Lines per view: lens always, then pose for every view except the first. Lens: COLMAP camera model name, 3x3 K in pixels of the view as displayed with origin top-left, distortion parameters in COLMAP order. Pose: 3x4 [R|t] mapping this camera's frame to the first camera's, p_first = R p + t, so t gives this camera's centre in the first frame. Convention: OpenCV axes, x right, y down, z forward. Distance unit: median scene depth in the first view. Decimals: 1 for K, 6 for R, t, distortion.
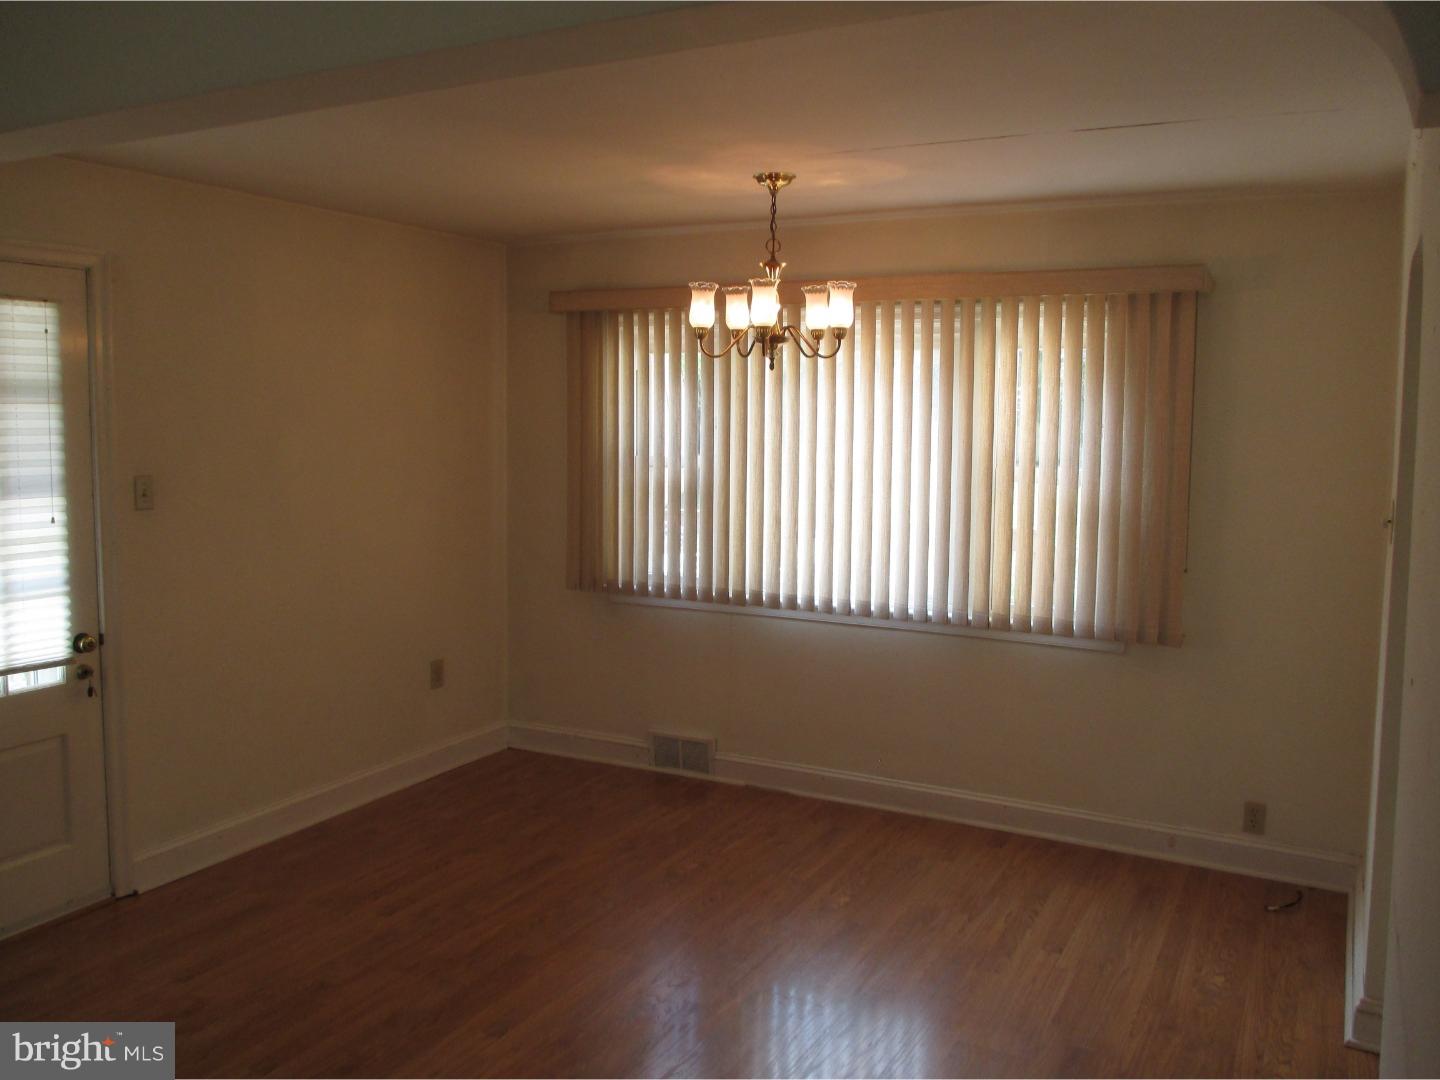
lens RADIAL K [[1215.5, 0, 718.5], [0, 1215.5, 532.9], [0, 0, 1]] dist [-0.008532, -0.041909]
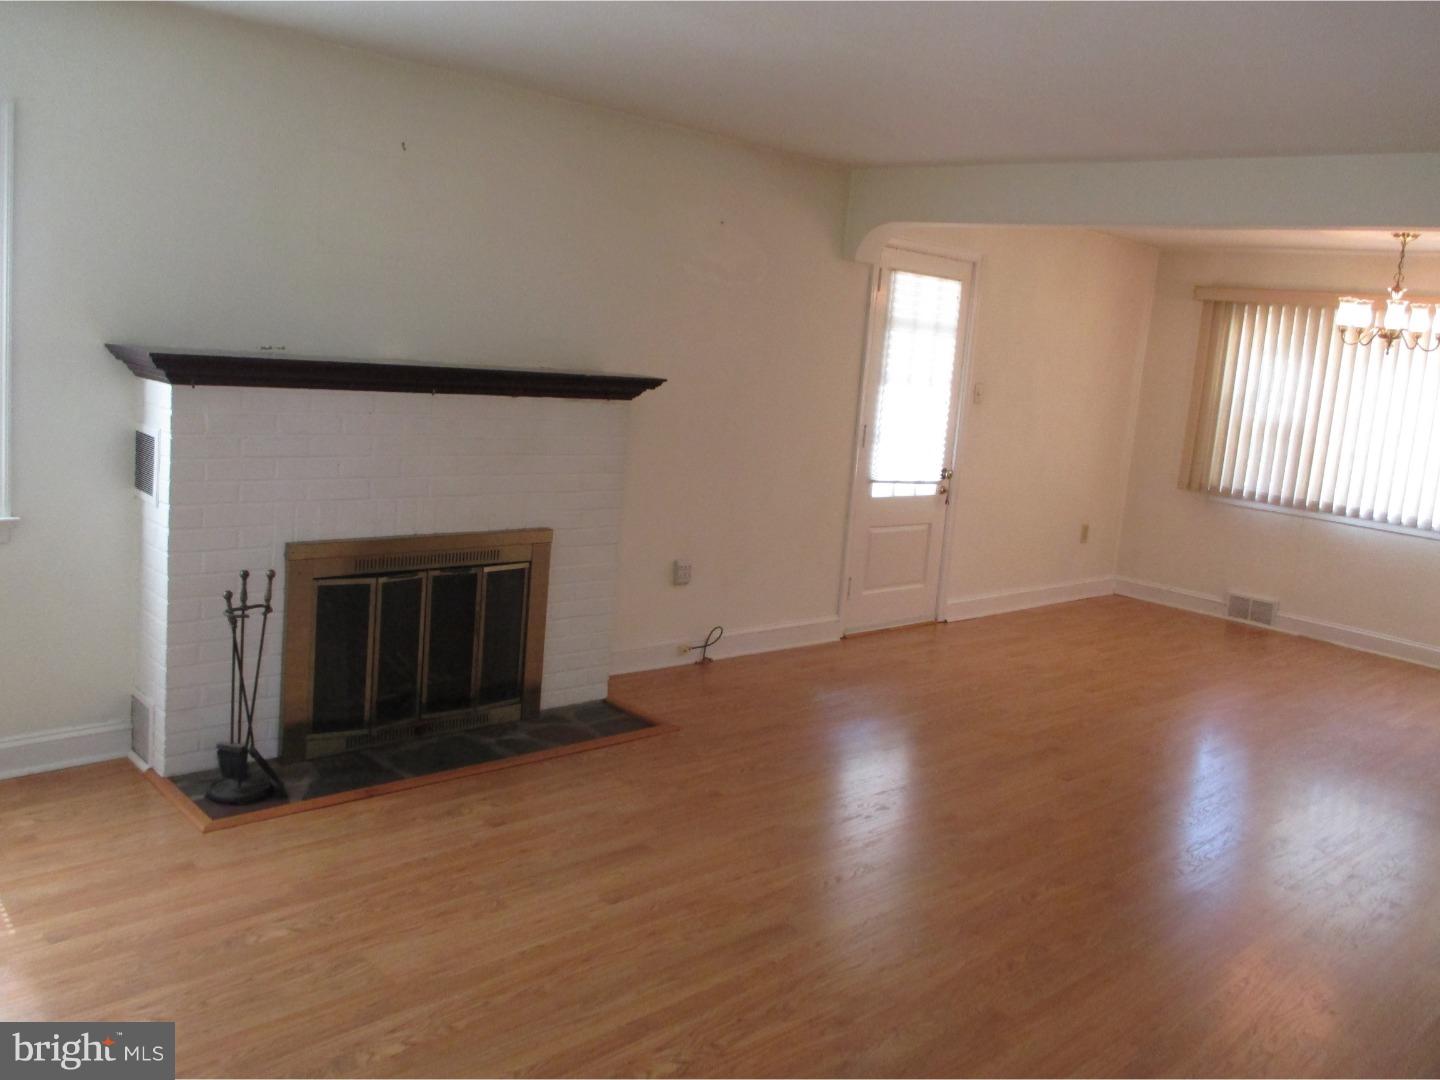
lens RADIAL K [[1215.5, 0, 725.4], [0, 1215.5, 512.9], [0, 0, 1]] dist [-0.008532, -0.041909]
pose [[0.948455, 0.126247, -0.290680, -0.228444], [-0.118650, 0.991975, 0.043687, 0.080646], [0.293863, -0.006946, 0.955822, -0.596337]]
